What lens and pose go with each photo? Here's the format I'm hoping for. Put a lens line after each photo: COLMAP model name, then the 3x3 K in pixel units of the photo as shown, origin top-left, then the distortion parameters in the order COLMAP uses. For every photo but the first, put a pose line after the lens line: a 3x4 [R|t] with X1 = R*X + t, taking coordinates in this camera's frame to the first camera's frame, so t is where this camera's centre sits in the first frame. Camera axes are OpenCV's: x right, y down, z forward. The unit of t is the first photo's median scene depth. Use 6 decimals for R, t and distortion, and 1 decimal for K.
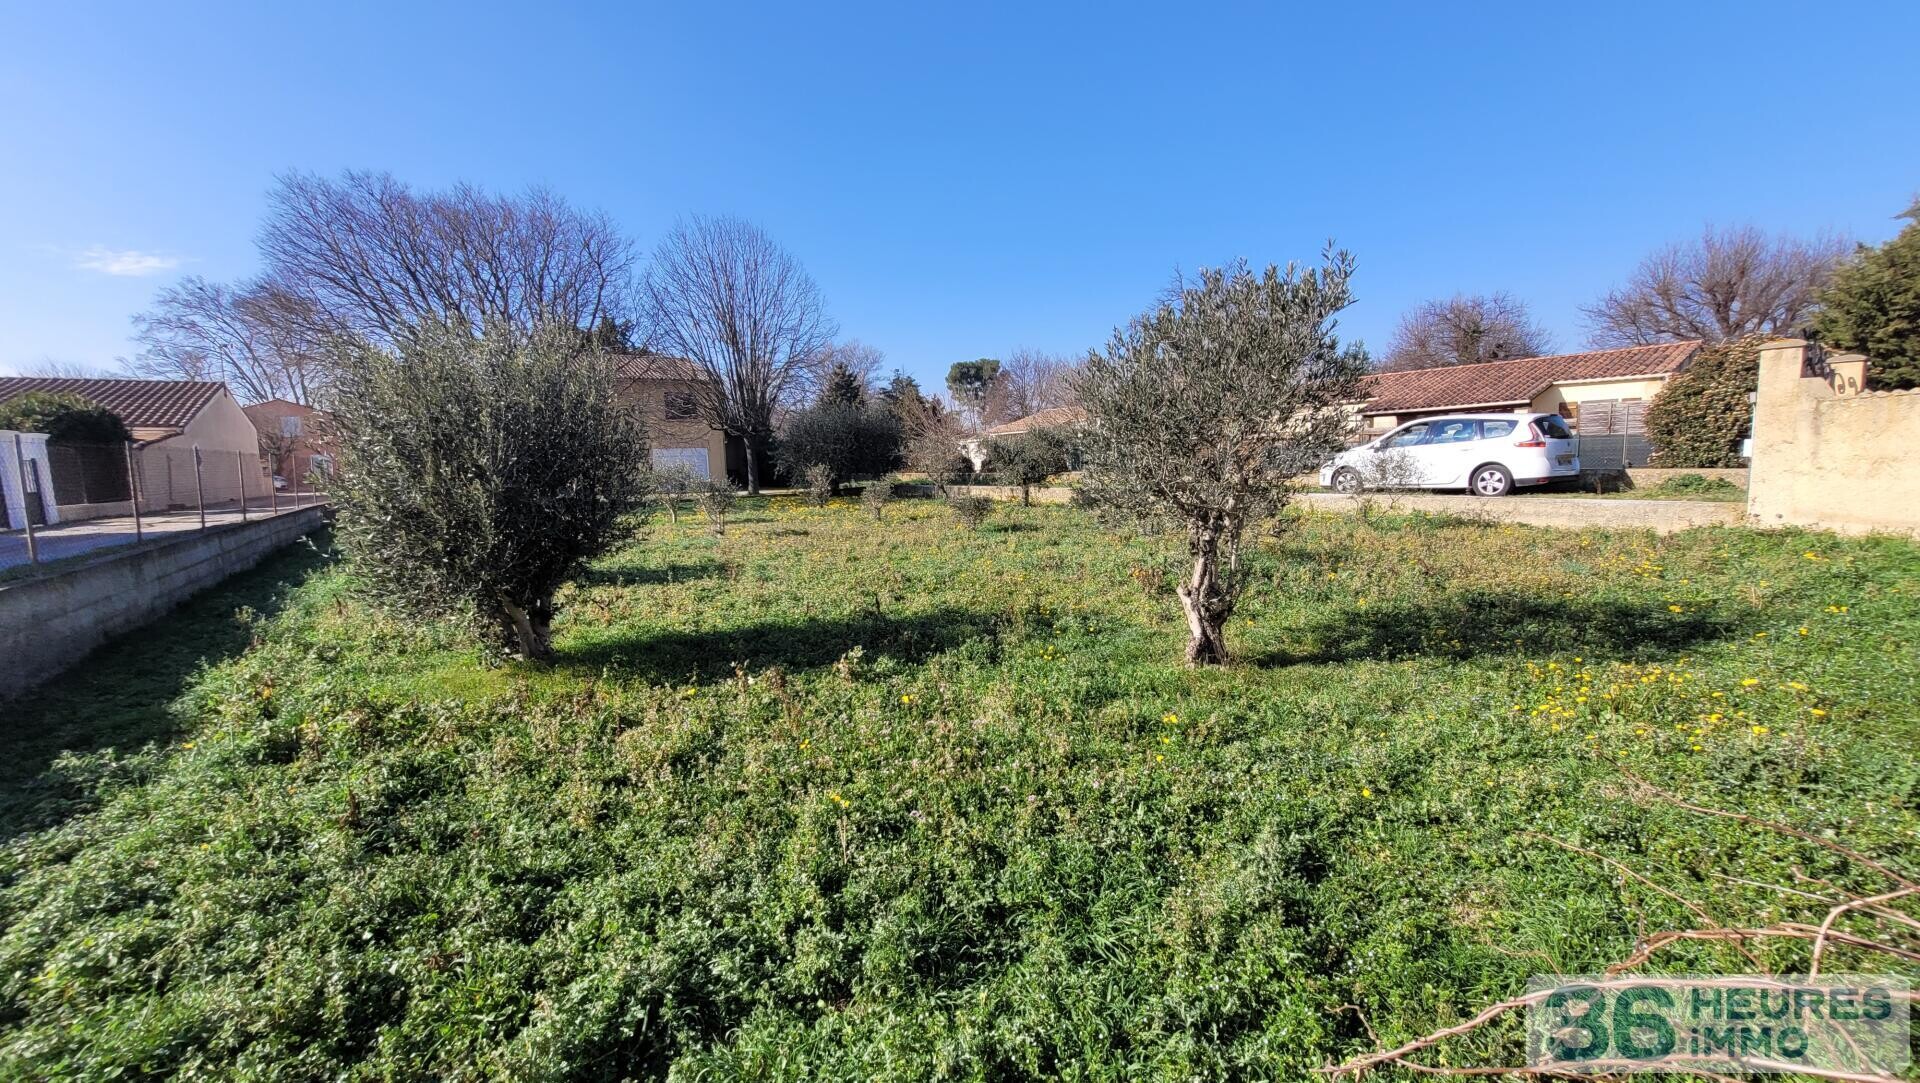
lens RADIAL K [[758.0, 0, 950.0], [0, 758.0, 547.9], [0, 0, 1]] dist [0.004812, 0.000088]
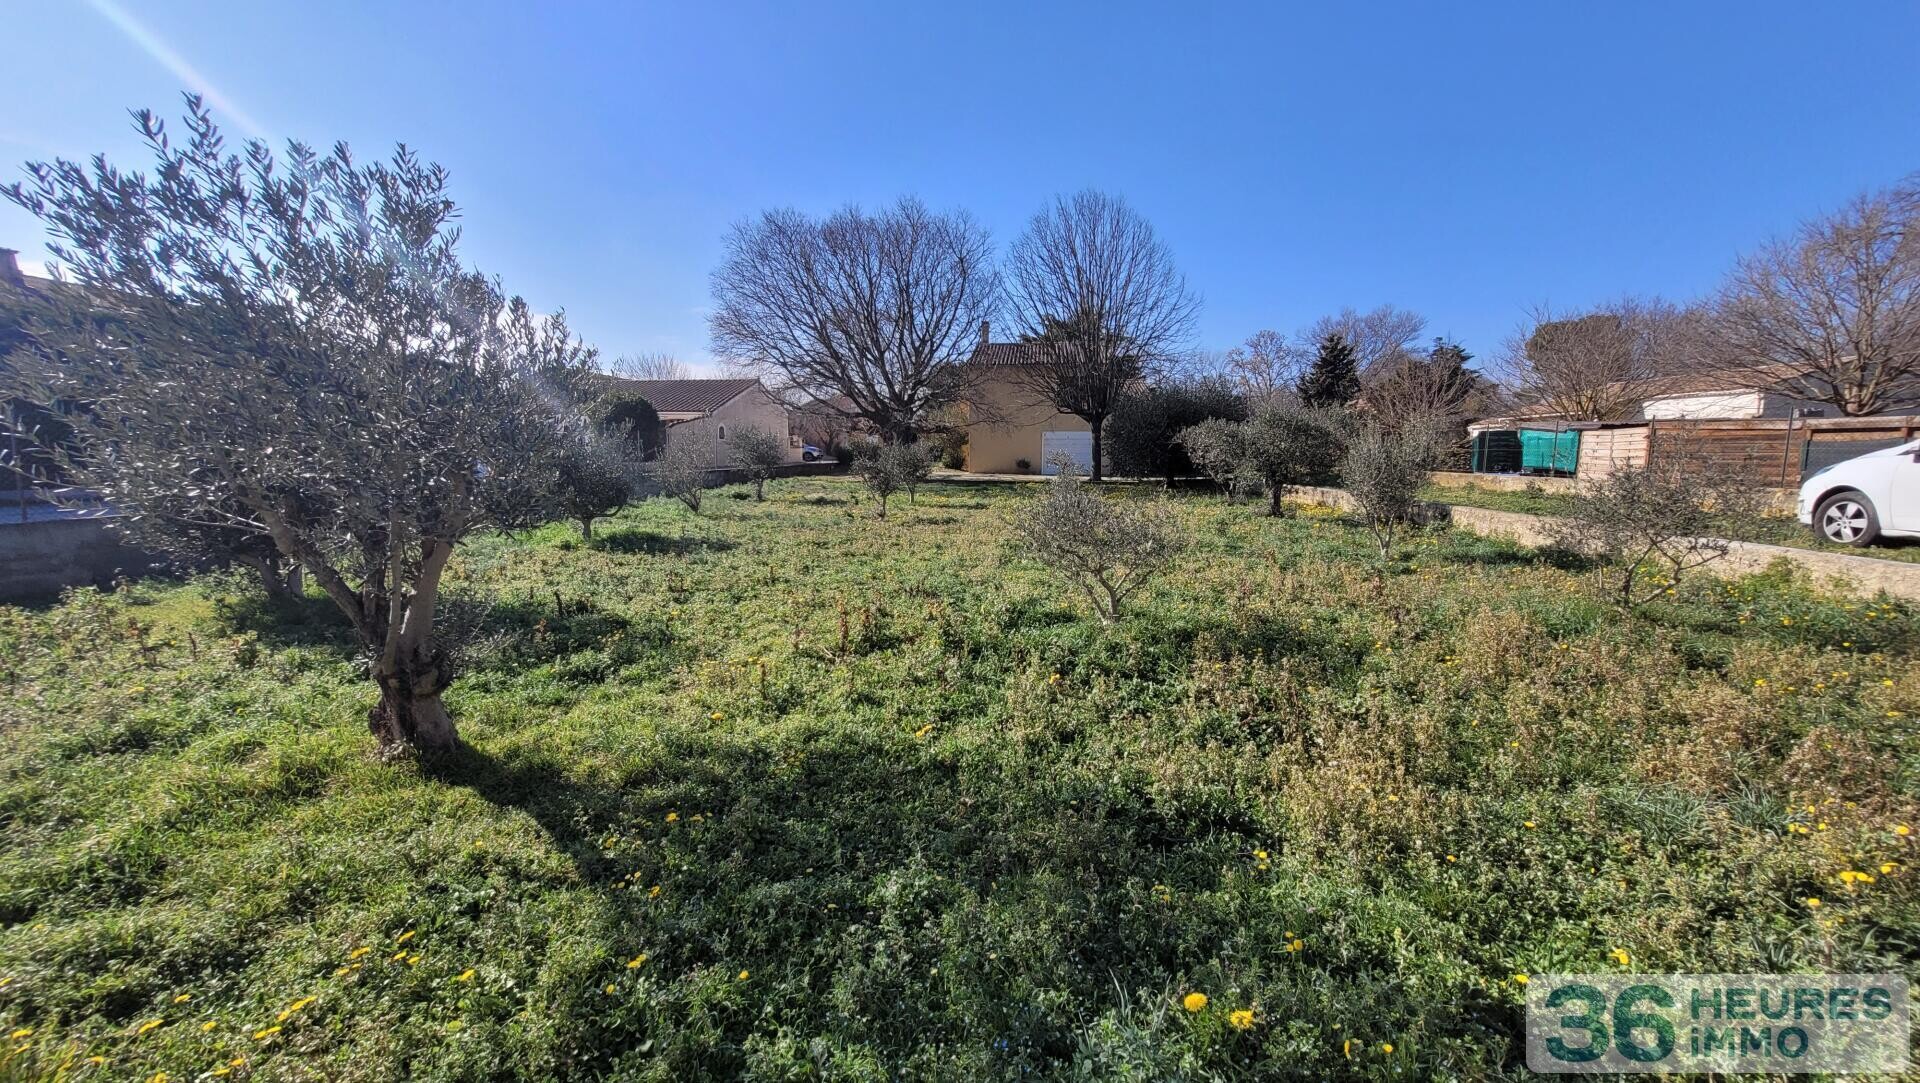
lens RADIAL K [[758.0, 0, 950.0], [0, 758.0, 547.9], [0, 0, 1]] dist [0.004812, 0.000088]
pose [[0.775644, 0.110603, -0.621405, 0.852555], [-0.096919, 0.993721, 0.055896, -0.089365], [0.623685, 0.016871, 0.781493, 0.565374]]
